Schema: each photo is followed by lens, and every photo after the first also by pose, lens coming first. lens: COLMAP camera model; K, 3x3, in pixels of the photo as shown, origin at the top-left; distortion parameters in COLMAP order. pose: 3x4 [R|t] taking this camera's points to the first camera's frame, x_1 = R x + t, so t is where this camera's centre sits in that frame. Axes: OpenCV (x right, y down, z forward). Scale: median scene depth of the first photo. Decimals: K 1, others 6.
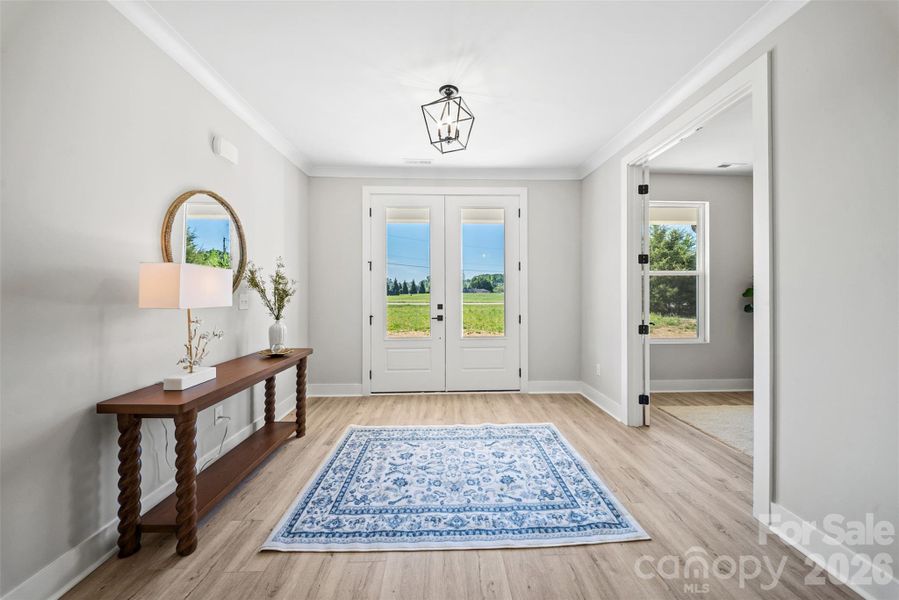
lens RADIAL K [[320.1, 0, 454.3], [0, 320.1, 290.1], [0, 0, 1]] dist [0.010434, -0.006992]
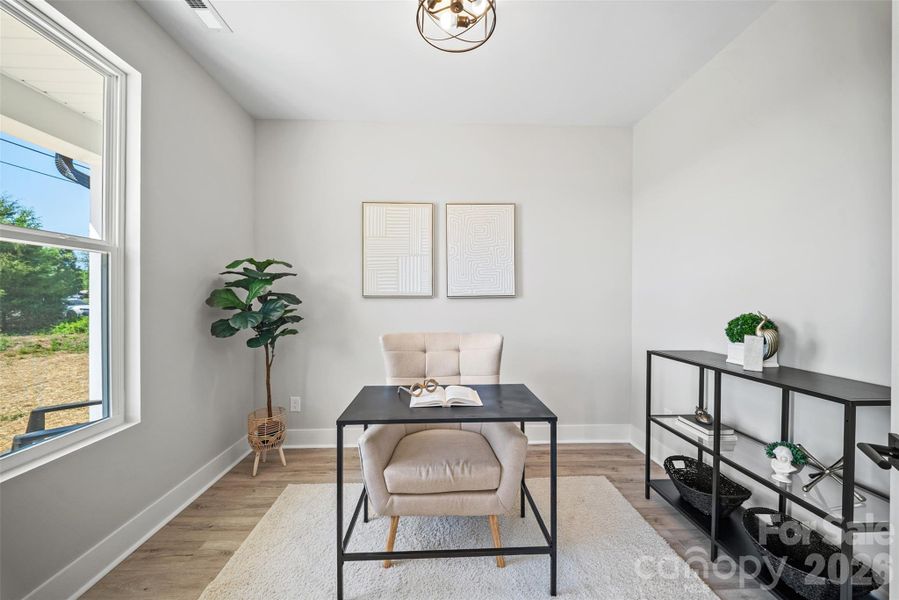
lens RADIAL K [[318.2, 0, 448.8], [0, 318.2, 298.4], [0, 0, 1]] dist [0.007930, -0.006749]
pose [[0.002732, -0.001054, 0.999996, 0.602168], [-0.009184, 0.999957, 0.001079, 0.005631], [-0.999954, -0.009187, 0.002722, 0.932300]]
